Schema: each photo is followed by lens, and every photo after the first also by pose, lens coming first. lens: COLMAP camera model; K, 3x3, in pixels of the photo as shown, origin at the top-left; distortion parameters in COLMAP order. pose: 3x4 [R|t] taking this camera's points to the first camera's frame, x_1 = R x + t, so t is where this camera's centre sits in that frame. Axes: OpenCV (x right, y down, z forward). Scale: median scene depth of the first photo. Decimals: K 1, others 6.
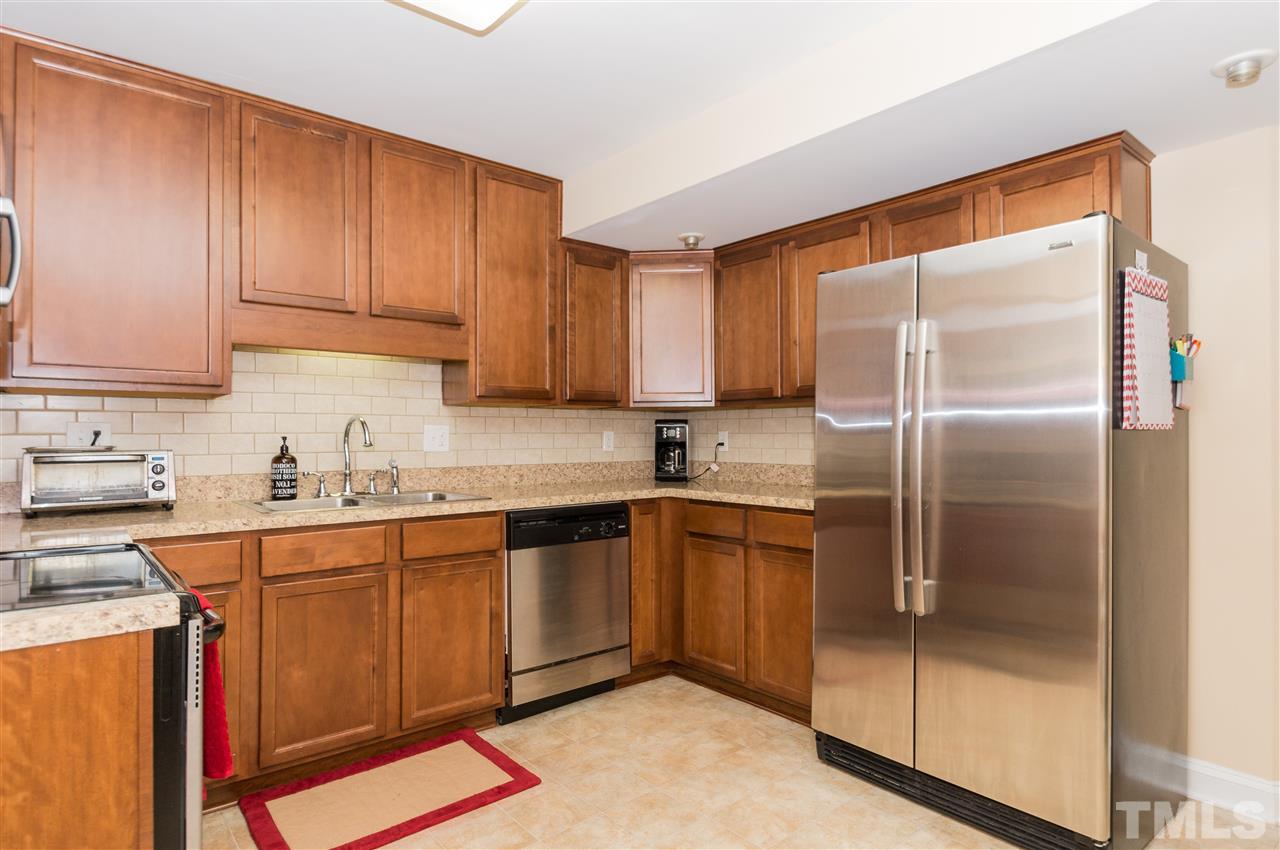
lens RADIAL K [[700.9, 0, 640.0], [0, 700.9, 425.0], [0, 0, 1]] dist [0.002975, -0.000071]
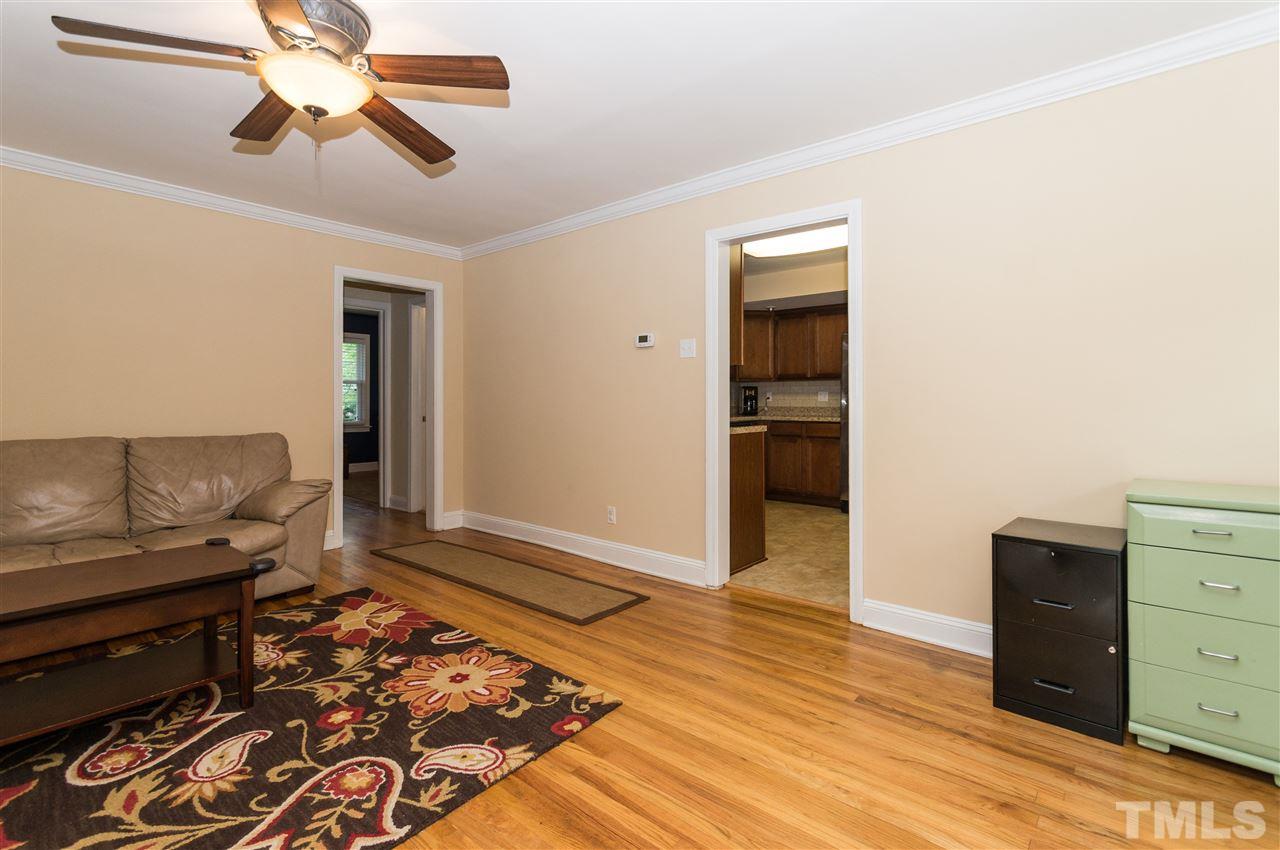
lens RADIAL K [[586.5, 0, 634.6], [0, 586.5, 402.4], [0, 0, 1]] dist [-0.001178, -0.001024]
pose [[0.986139, 0.005328, 0.165838, -0.867531], [-0.009223, 0.999699, 0.022725, 0.005495], [-0.165667, -0.023940, 0.985891, -1.057089]]
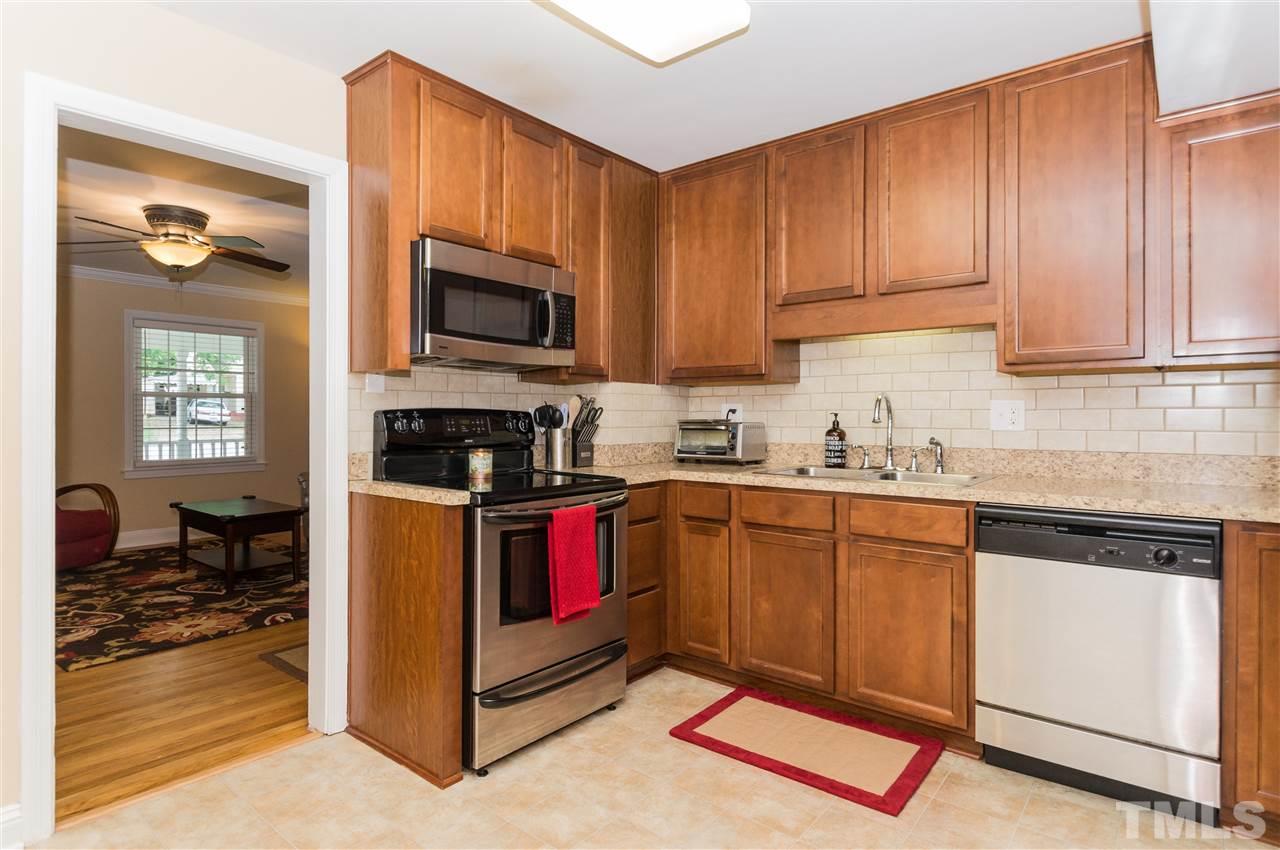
lens RADIAL K [[674.0, 0, 606.8], [0, 674.0, 412.0], [0, 0, 1]] dist [-0.001291, -0.001077]
pose [[0.162020, -0.000645, -0.986787, 0.524189], [0.017214, 0.999849, 0.002173, 0.005863], [0.986637, -0.017339, 0.162007, 0.447770]]
